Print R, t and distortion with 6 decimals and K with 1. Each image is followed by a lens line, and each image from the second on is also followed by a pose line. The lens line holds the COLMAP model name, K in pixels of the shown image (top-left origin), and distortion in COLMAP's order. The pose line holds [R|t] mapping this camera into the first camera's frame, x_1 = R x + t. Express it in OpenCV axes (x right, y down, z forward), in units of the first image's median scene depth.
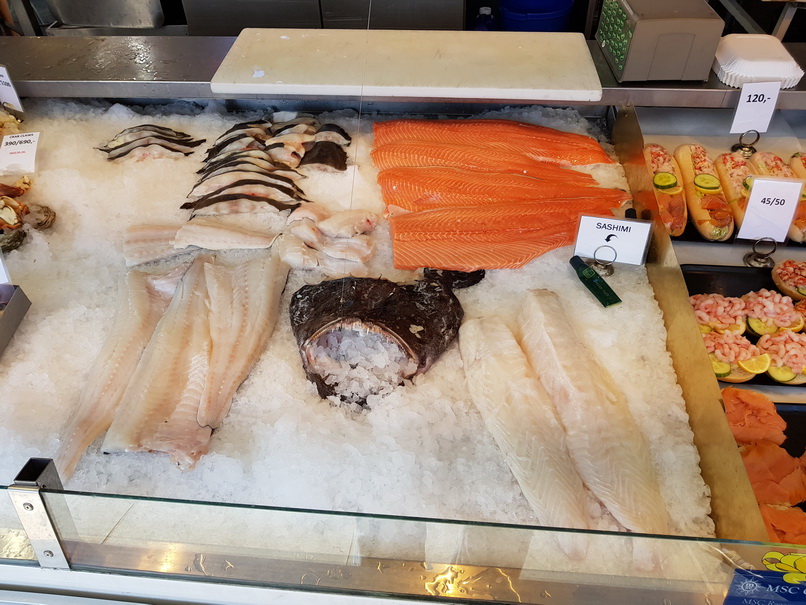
lens RADIAL K [[669.1, 0, 403.0], [0, 669.1, 302.5], [0, 0, 1]] dist [-0.028793, 0.000812]
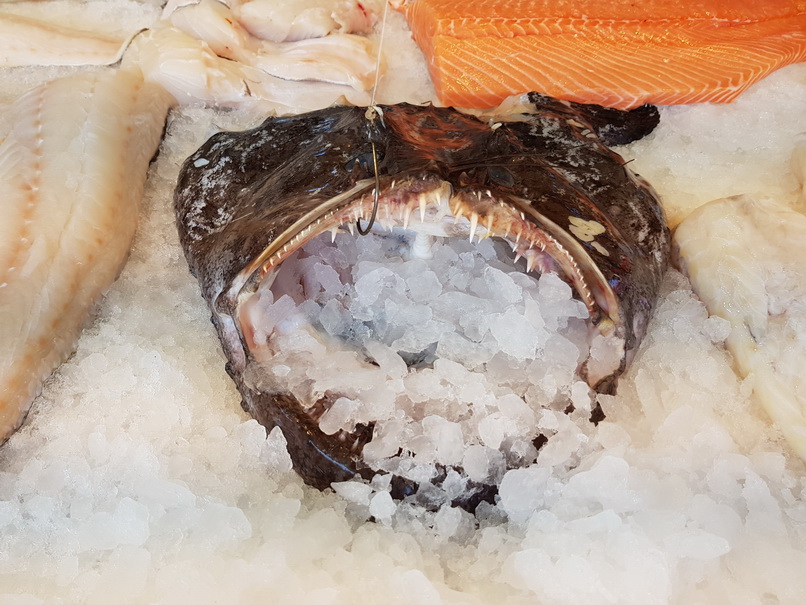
lens RADIAL K [[669.1, 0, 403.0], [0, 669.1, 302.5], [0, 0, 1]] dist [-0.028793, 0.000812]
pose [[0.989192, -0.046189, 0.139162, -0.111687], [0.040653, 0.998275, 0.042366, 0.056999], [-0.140879, -0.036251, 0.989363, 0.694228]]
